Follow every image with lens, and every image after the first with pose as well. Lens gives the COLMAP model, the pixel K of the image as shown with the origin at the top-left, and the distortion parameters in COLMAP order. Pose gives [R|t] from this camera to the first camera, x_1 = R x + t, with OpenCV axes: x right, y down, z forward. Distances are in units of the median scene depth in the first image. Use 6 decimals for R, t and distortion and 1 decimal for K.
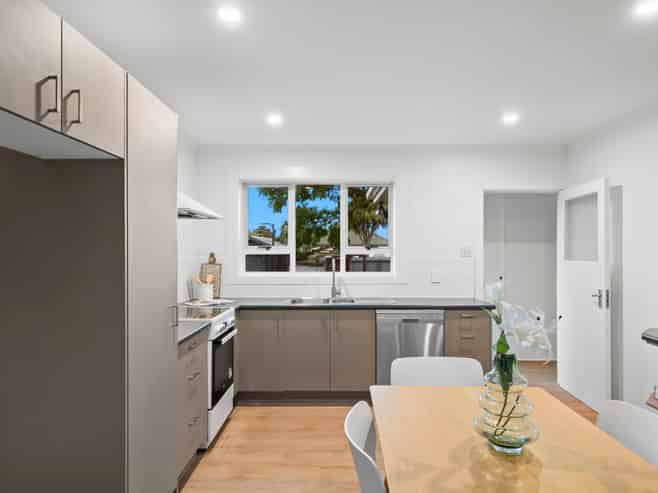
lens RADIAL K [[377.3, 0, 329.0], [0, 377.3, 246.5], [0, 0, 1]] dist [-0.001377, 0.000353]
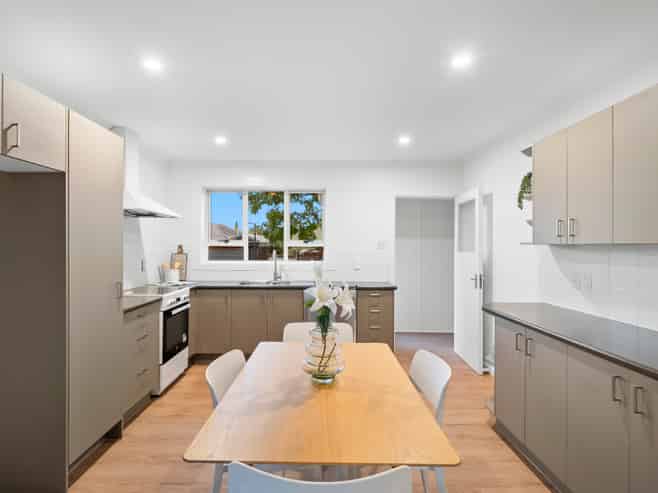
lens RADIAL K [[312.4, 0, 309.5], [0, 312.4, 241.3], [0, 0, 1]] dist [-0.001498, -0.000664]
pose [[0.999984, 0.003981, 0.004099, 0.139323], [-0.003964, 0.999983, -0.004168, 0.008506], [-0.004115, 0.004152, 0.999983, -0.055216]]
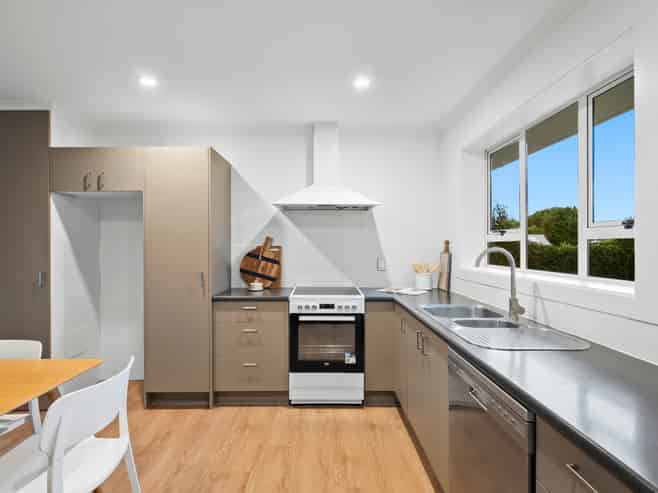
lens RADIAL K [[341.0, 0, 329.0], [0, 341.0, 246.5], [0, 0, 1]] dist [-0.001128, -0.000611]
pose [[0.058042, -0.000989, -0.998314, 0.561995], [0.012611, 0.999920, -0.000257, 0.032299], [0.998234, -0.012575, 0.058050, 0.796262]]
